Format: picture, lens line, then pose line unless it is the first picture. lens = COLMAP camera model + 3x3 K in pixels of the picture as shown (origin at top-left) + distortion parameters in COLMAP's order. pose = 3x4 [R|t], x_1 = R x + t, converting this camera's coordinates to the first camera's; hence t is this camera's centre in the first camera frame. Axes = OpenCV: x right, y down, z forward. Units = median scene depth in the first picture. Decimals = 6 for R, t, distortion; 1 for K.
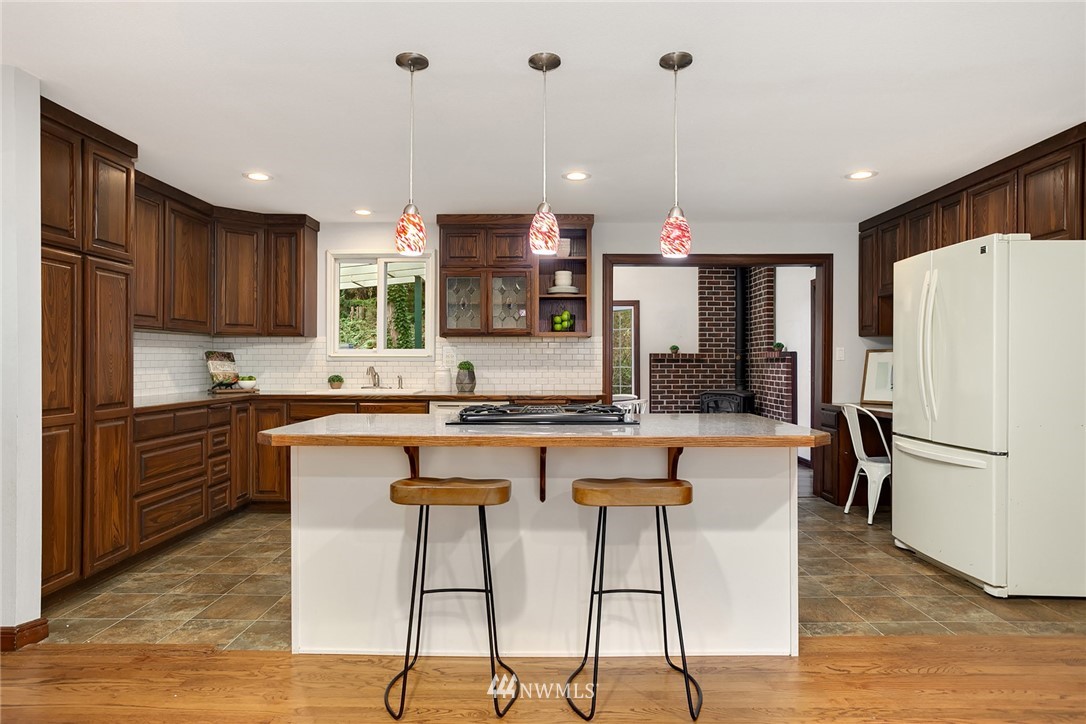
lens RADIAL K [[635.9, 0, 536.2], [0, 635.9, 365.3], [0, 0, 1]] dist [-0.019552, 0.016538]
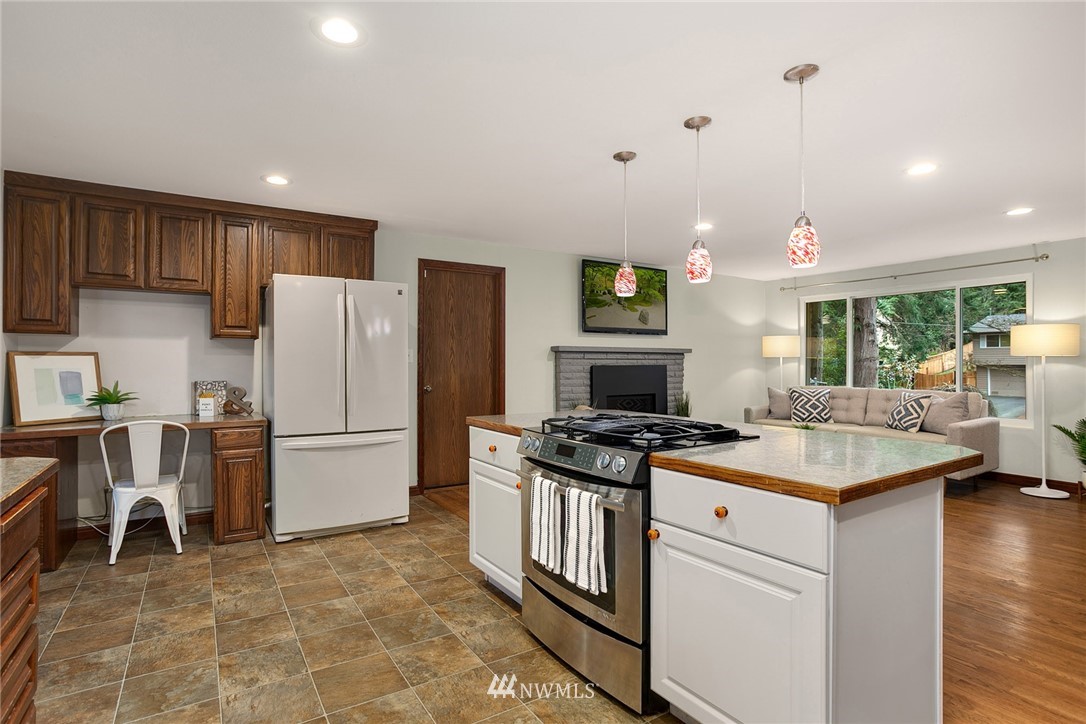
lens RADIAL K [[554.5, 0, 531.2], [0, 554.5, 359.4], [0, 0, 1]] dist [-0.038419, 0.024926]
pose [[-0.550103, 0.009834, 0.835039, -0.327095], [0.004215, 0.999951, -0.008999, -0.007328], [-0.835086, -0.001431, -0.550117, 0.880566]]
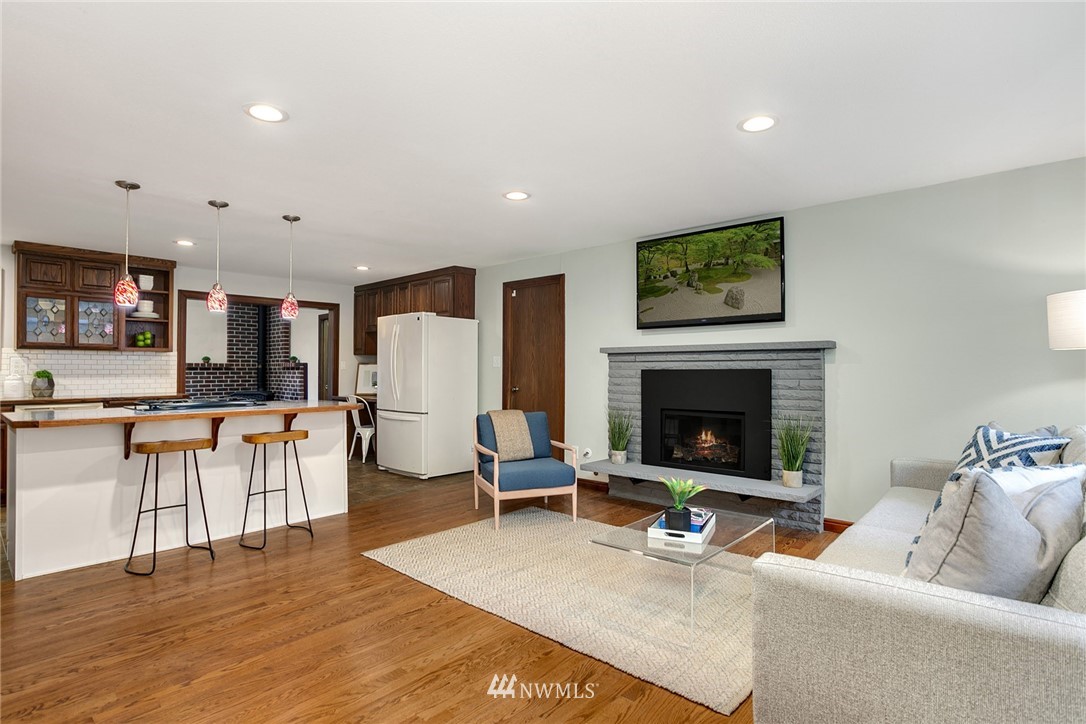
lens RADIAL K [[554.5, 0, 536.5], [0, 554.5, 364.5], [0, 0, 1]] dist [-0.038419, 0.024926]
pose [[0.667328, 0.006252, 0.744738, -0.254617], [0.002687, 0.999938, -0.010802, -0.003839], [-0.744760, 0.009209, 0.667269, -0.330025]]
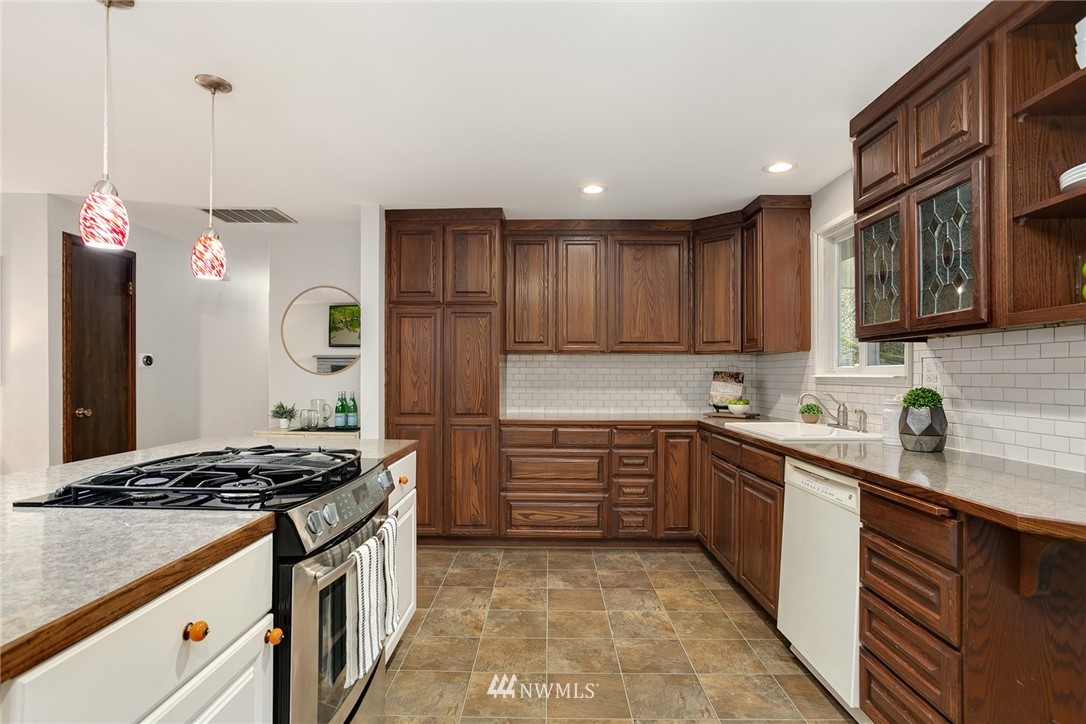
lens RADIAL K [[566.2, 0, 512.3], [0, 566.2, 365.7], [0, 0, 1]] dist [0.004200, 0.006178]
pose [[0.032263, -0.016445, -0.999344, 0.313167], [-0.011820, 0.999788, -0.016834, -0.012355], [0.999410, 0.012356, 0.032061, 0.638886]]
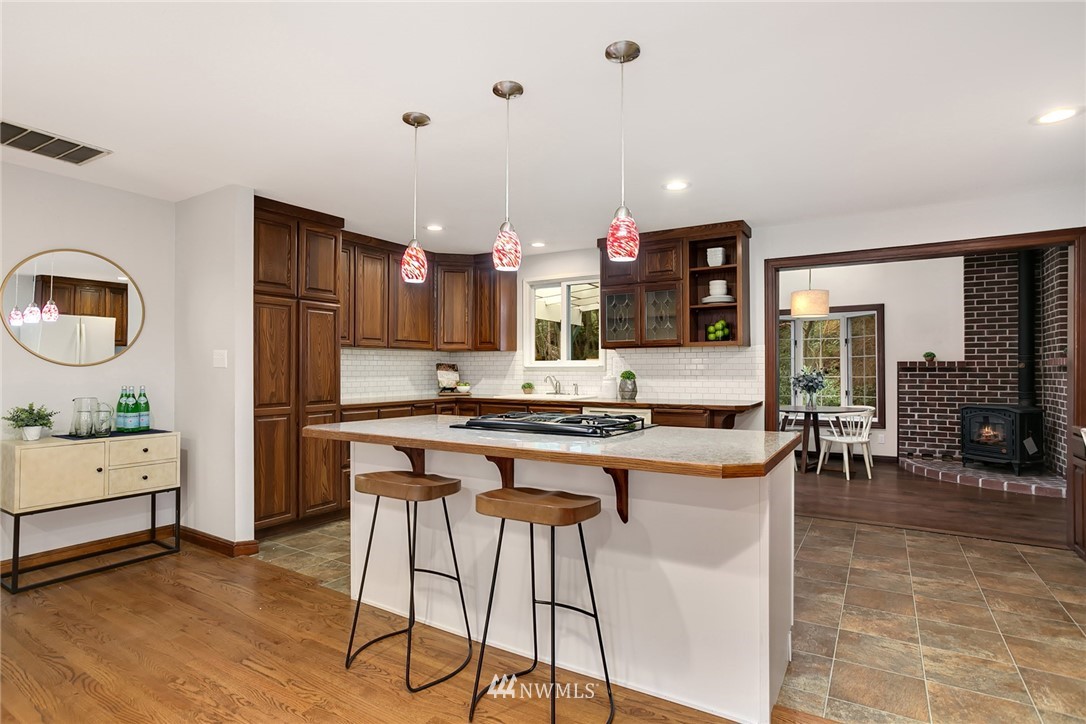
lens RADIAL K [[554.5, 0, 539.9], [0, 554.5, 370.1], [0, 0, 1]] dist [-0.038419, 0.024926]
pose [[0.854464, -0.001043, -0.519509, 0.255027], [-0.001585, 0.999988, -0.004616, -0.002969], [0.519507, 0.004768, 0.854453, 0.116501]]
